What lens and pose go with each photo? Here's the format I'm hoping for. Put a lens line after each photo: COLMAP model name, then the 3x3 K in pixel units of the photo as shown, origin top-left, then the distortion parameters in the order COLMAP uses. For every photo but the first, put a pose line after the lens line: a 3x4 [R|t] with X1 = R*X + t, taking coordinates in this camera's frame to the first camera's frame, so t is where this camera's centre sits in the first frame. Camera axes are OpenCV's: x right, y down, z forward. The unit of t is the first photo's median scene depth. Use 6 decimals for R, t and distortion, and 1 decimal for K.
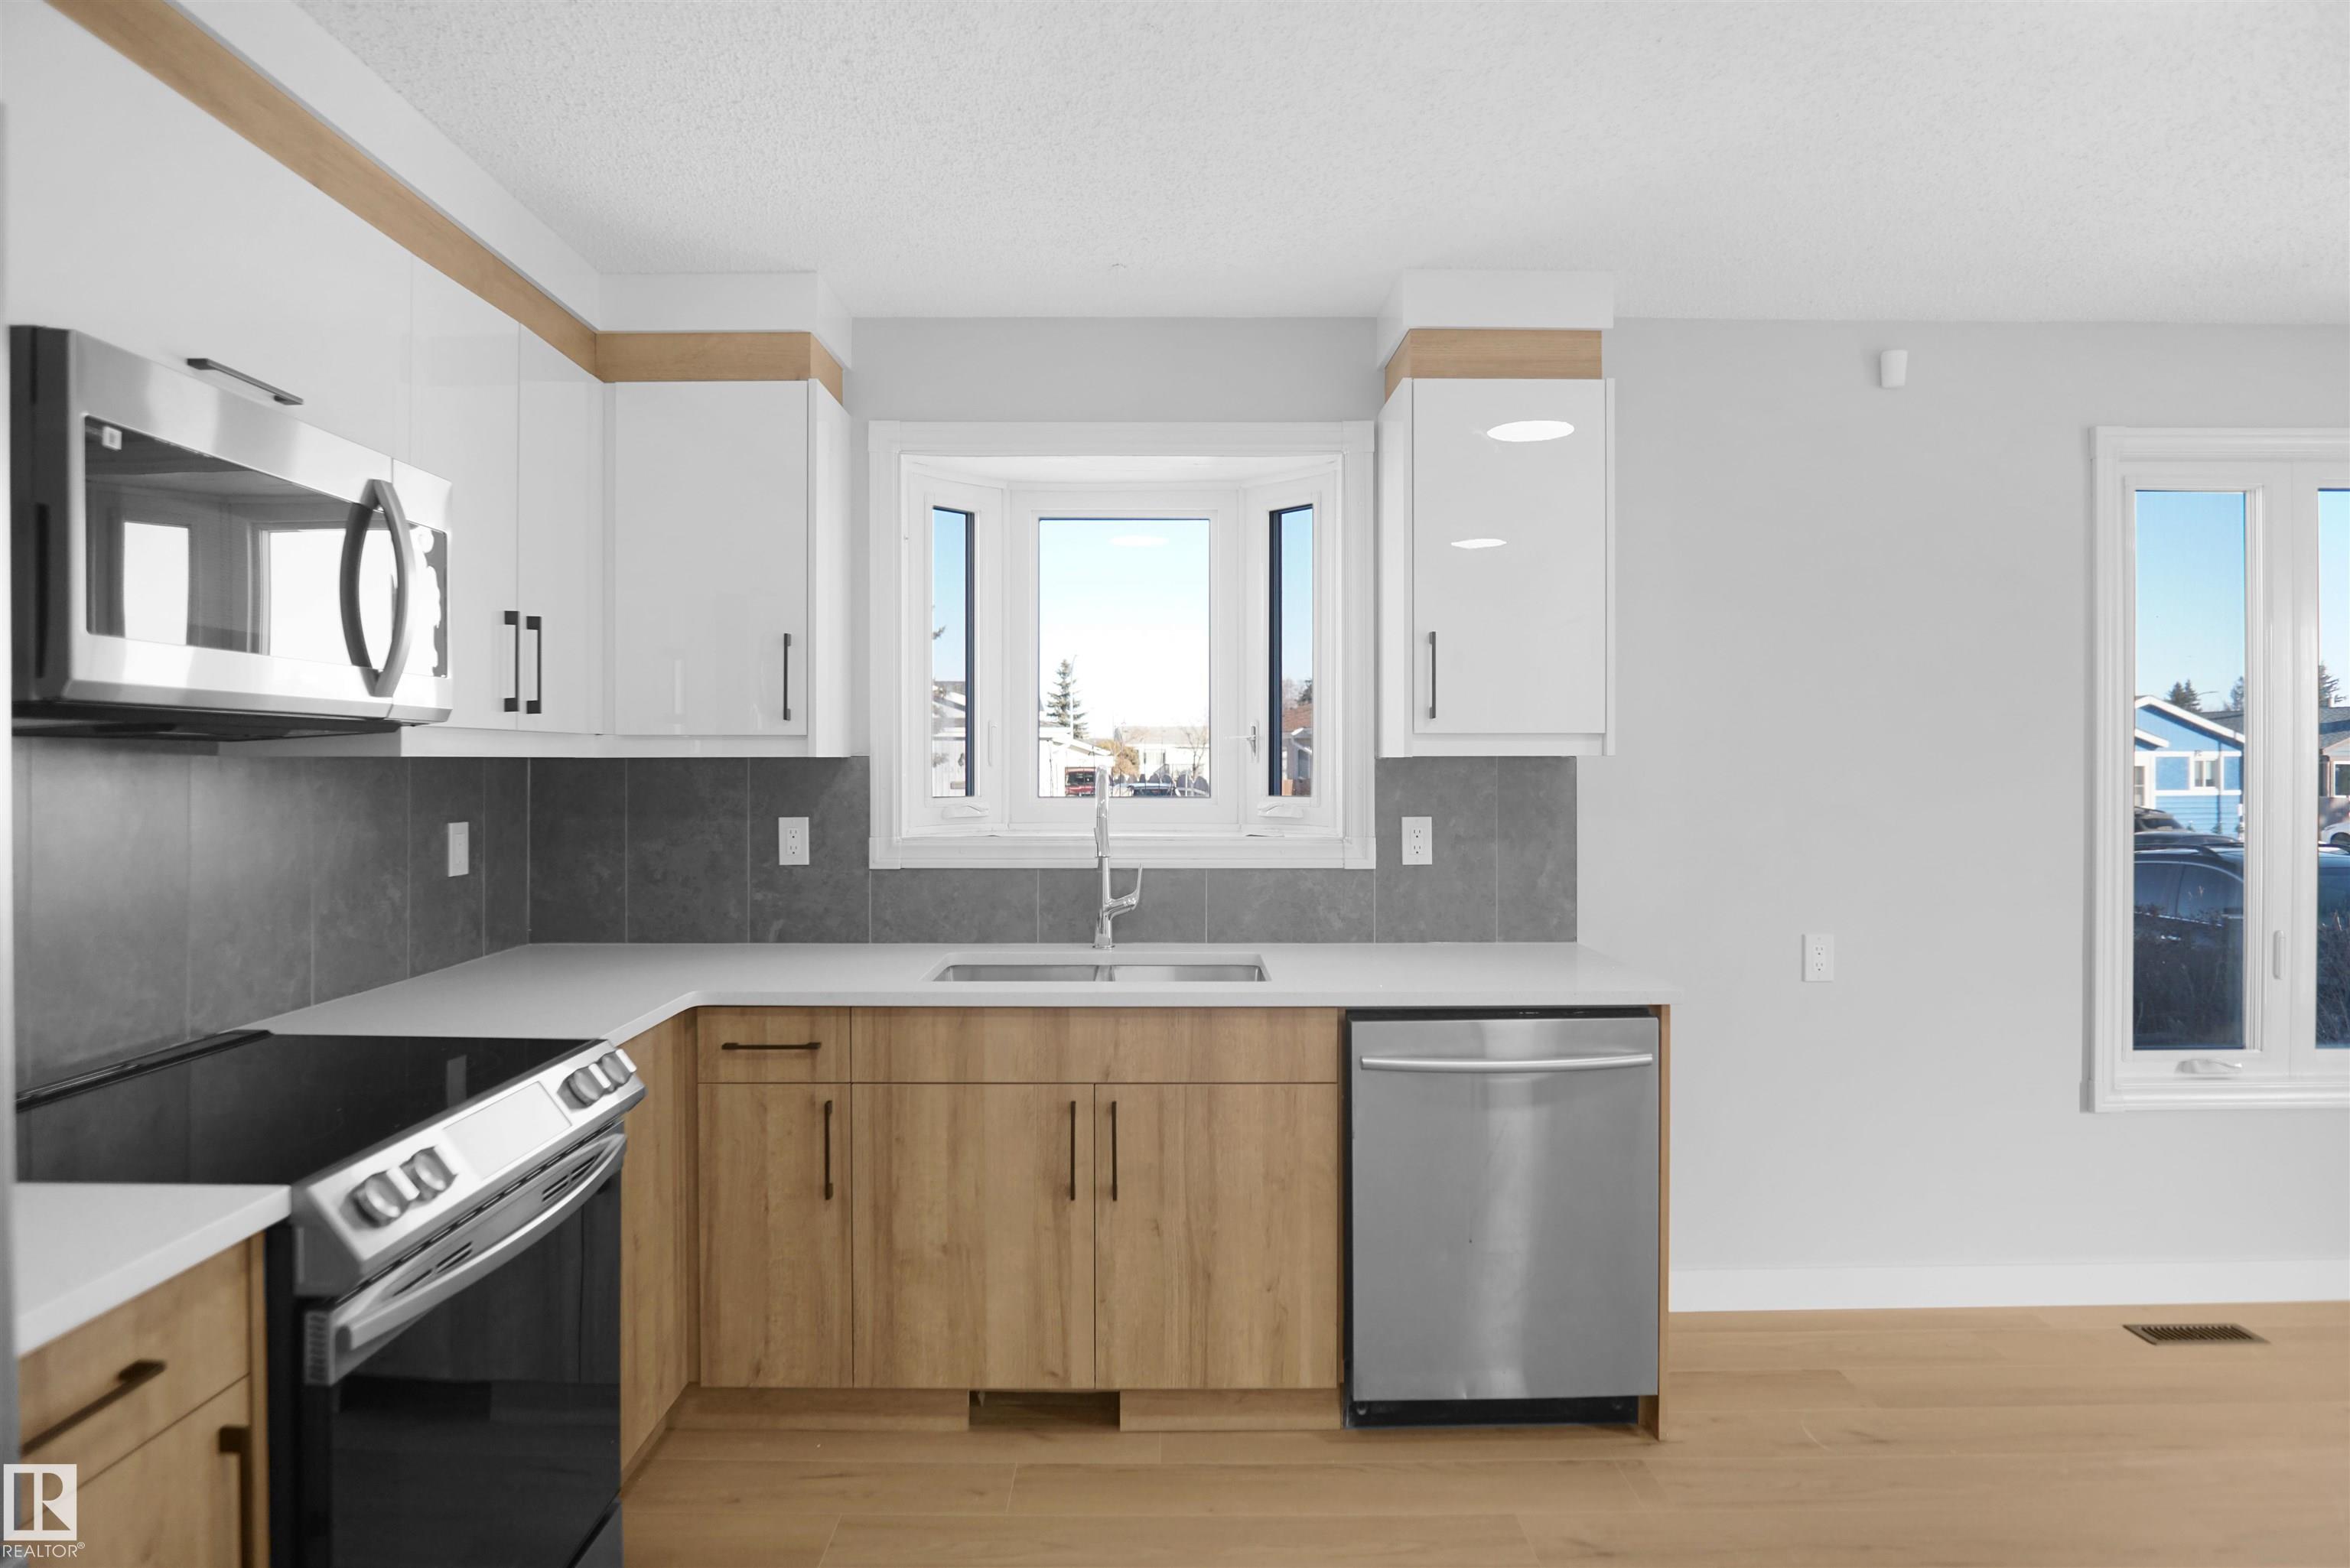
lens RADIAL K [[1289.4, 0, 1171.6], [0, 1289.4, 765.1], [0, 0, 1]] dist [-0.024707, -0.000133]
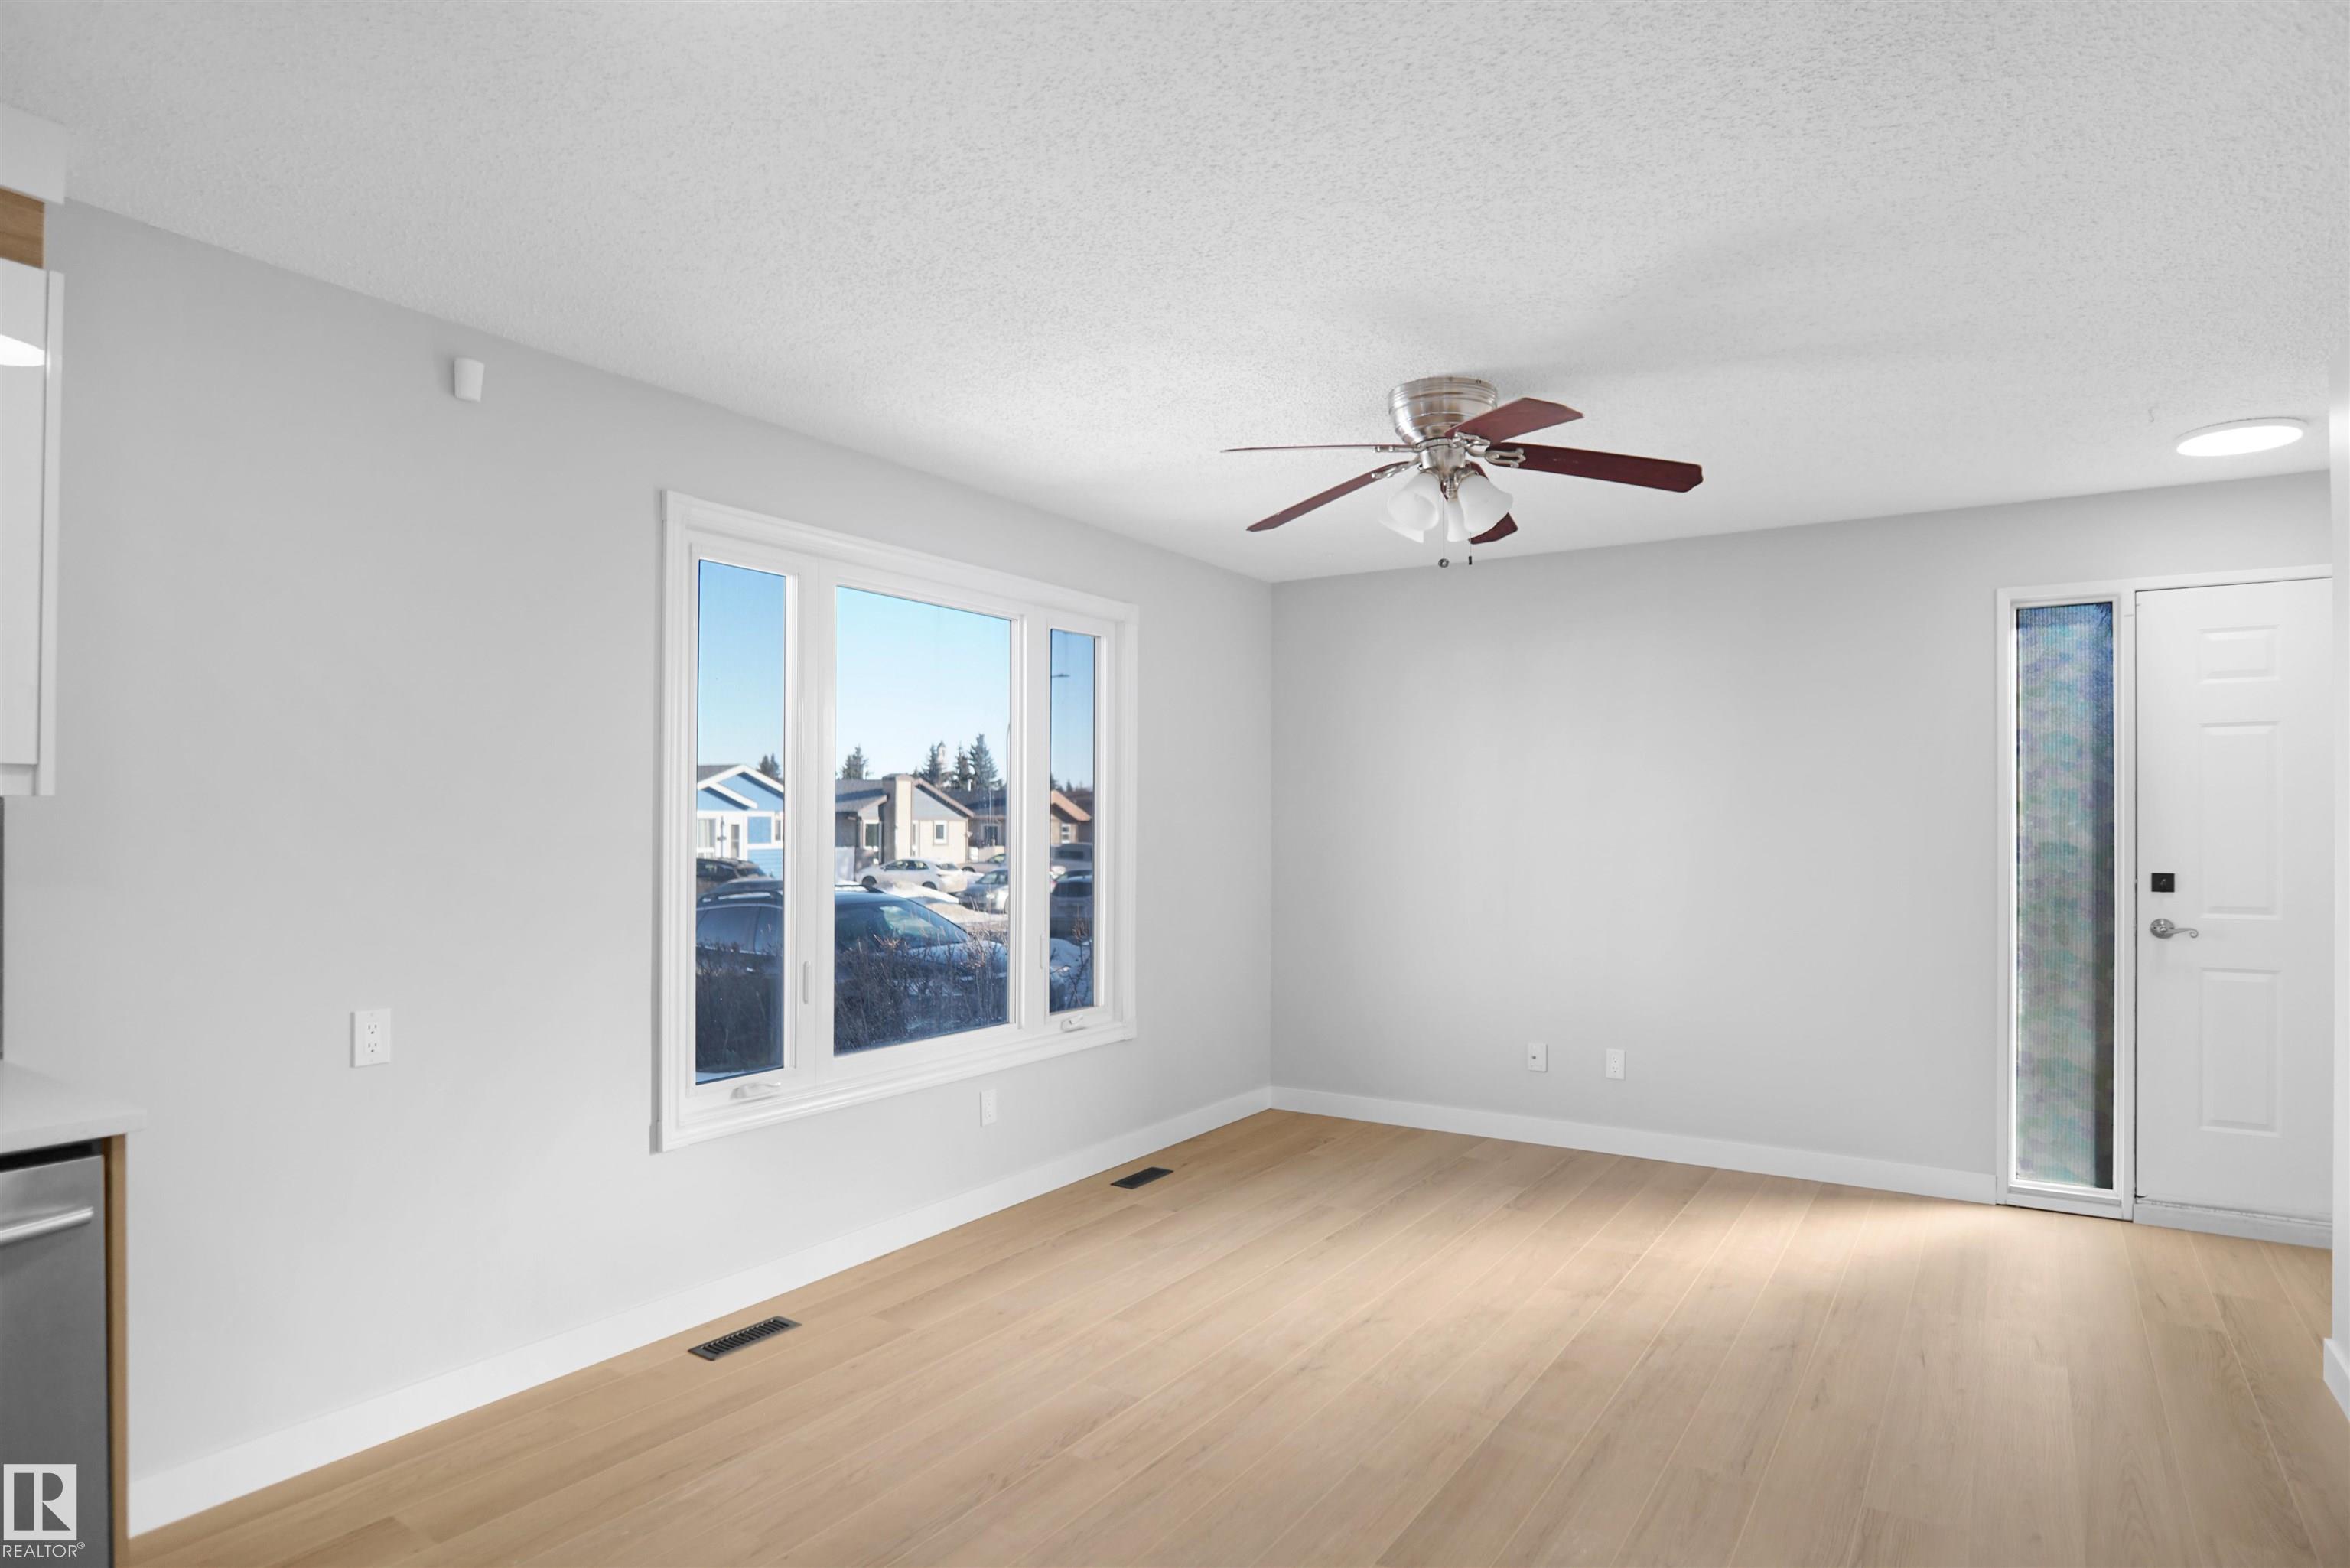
lens RADIAL K [[1250.4, 0, 1183.6], [0, 1250.4, 814.3], [0, 0, 1]] dist [-0.031474, 0.000105]
pose [[0.548779, 0.009237, 0.835917, 0.117369], [-0.002637, 0.999953, -0.009319, 0.007205], [-0.835963, 0.002910, 0.548777, 0.093528]]
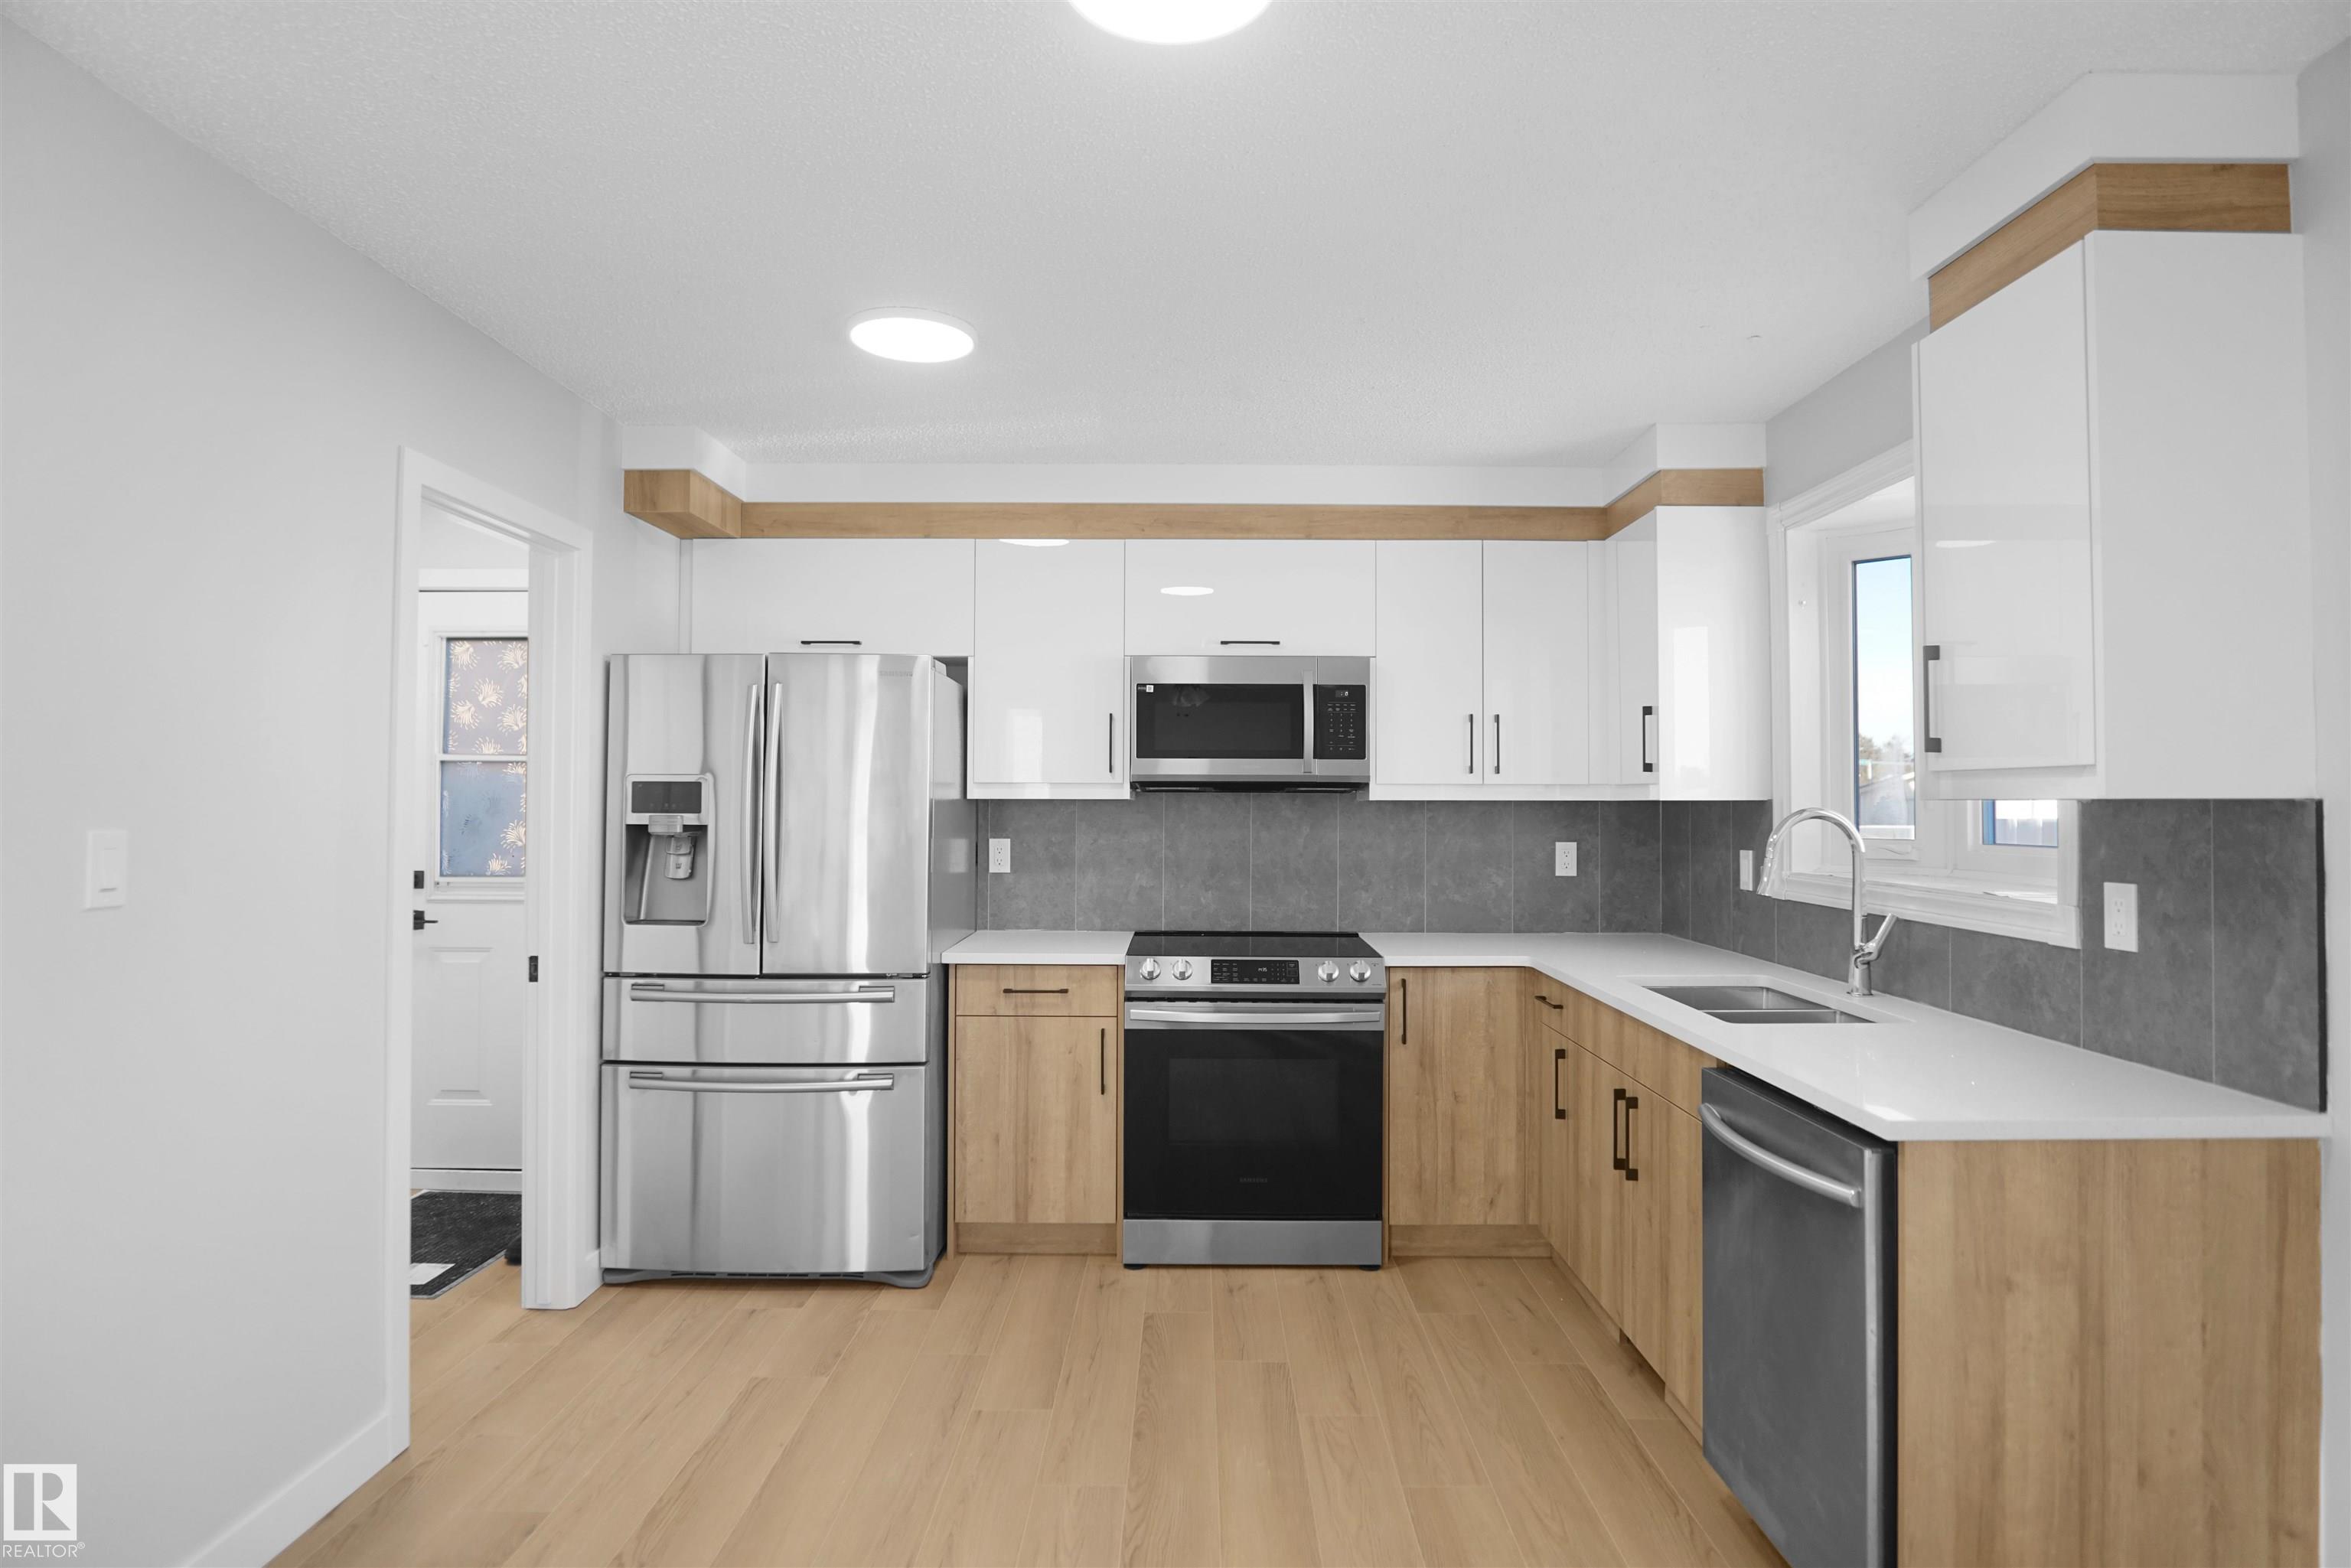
lens RADIAL K [[1290.0, 0, 1172.1], [0, 1290.0, 765.1], [0, 0, 1]] dist [-0.024707, -0.000133]
pose [[-0.010452, -0.026089, -0.999605, 0.902576], [-0.003455, 0.999655, -0.026054, -0.005392], [0.999939, 0.003182, -0.010538, 0.475300]]
